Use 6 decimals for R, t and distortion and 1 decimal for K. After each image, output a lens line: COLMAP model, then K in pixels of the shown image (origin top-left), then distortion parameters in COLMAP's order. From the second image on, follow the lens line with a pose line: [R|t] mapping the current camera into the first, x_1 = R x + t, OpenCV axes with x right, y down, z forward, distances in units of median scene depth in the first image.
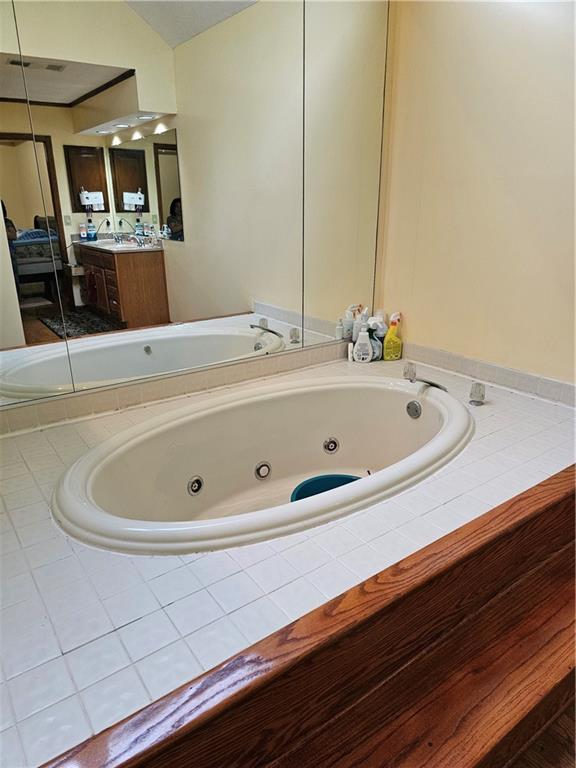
lens RADIAL K [[515.9, 0, 283.0], [0, 515.9, 380.4], [0, 0, 1]] dist [0.066859, -0.067103]
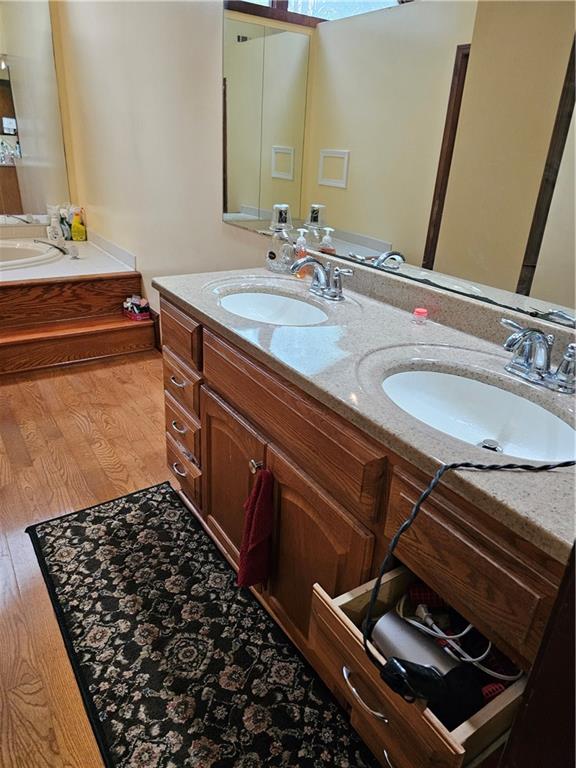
lens RADIAL K [[515.9, 0, 283.0], [0, 515.9, 380.4], [0, 0, 1]] dist [0.066859, -0.067103]
pose [[0.997346, 0.072385, -0.007863, 0.397033], [-0.071413, 0.993537, 0.088230, 0.087597], [0.014199, -0.087435, 0.996069, -0.244831]]
